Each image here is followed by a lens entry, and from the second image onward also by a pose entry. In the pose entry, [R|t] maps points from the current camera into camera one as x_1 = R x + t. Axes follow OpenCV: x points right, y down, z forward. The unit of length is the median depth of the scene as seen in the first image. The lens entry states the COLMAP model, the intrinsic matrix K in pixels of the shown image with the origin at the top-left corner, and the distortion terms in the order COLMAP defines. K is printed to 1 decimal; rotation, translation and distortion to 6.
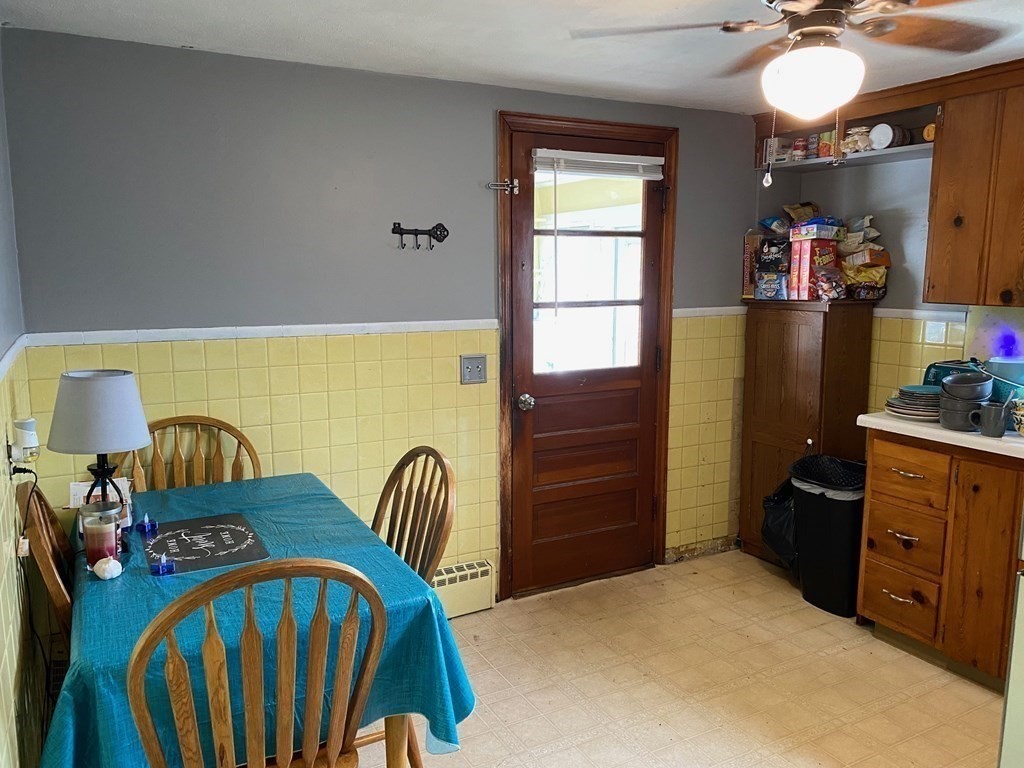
lens RADIAL K [[779.4, 0, 509.7], [0, 779.4, 387.9], [0, 0, 1]] dist [0.040314, -0.062291]
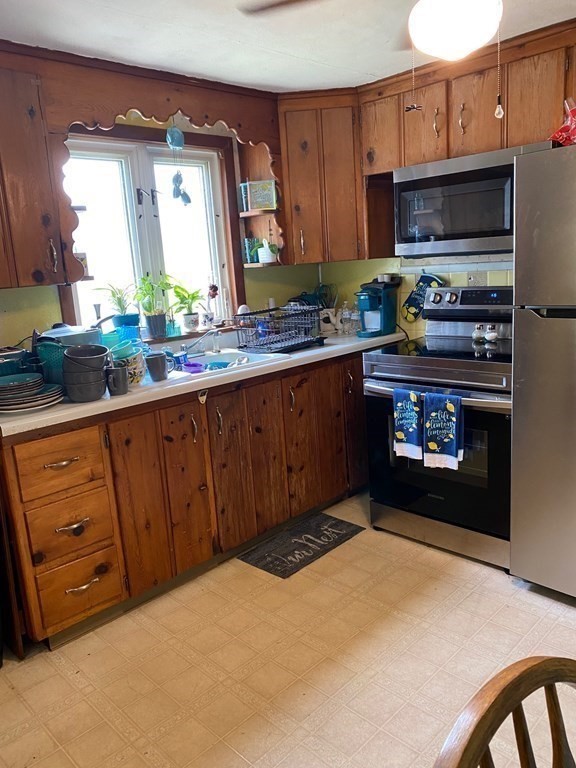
lens RADIAL K [[584.5, 0, 285.3], [0, 584.5, 381.2], [0, 0, 1]] dist [0.040314, -0.062291]
pose [[-0.278926, -0.169216, 0.945286, -0.230763], [0.209403, 0.949948, 0.231839, -0.094755], [-0.937204, 0.262611, -0.229531, 0.892522]]
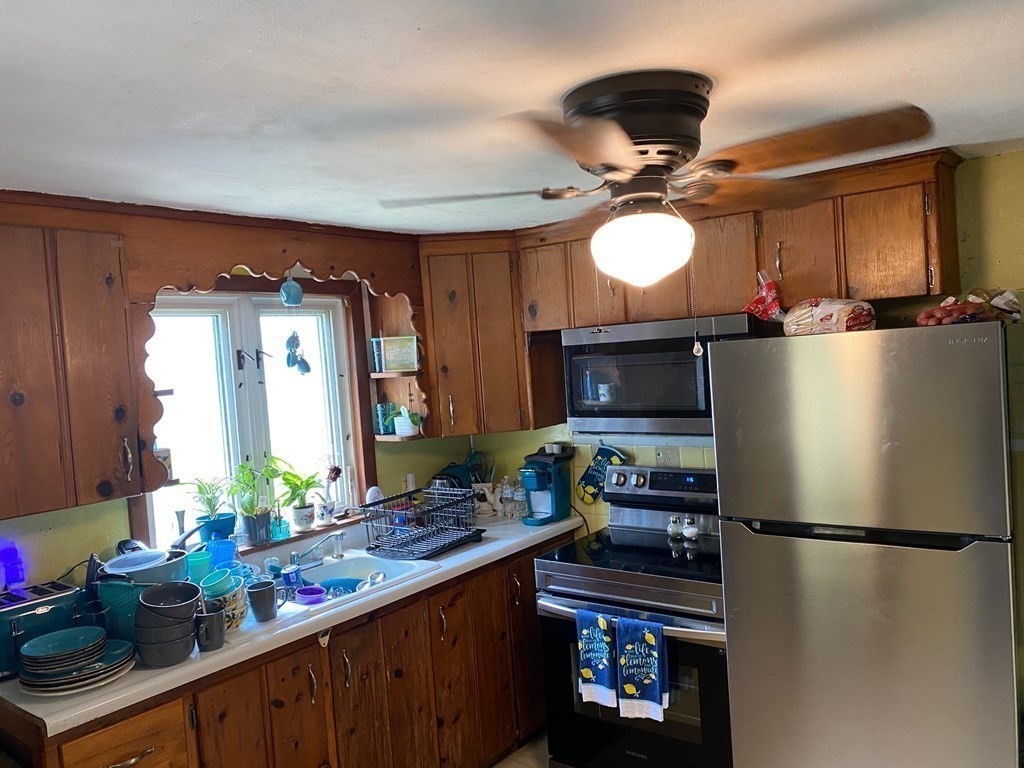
lens RADIAL K [[779.4, 0, 507.3], [0, 779.4, 384.4], [0, 0, 1]] dist [0.040314, -0.062291]
pose [[-0.399353, -0.005271, 0.916782, -0.247450], [0.205700, 0.973973, 0.095204, -0.207608], [-0.893423, 0.226602, -0.387875, 0.906105]]
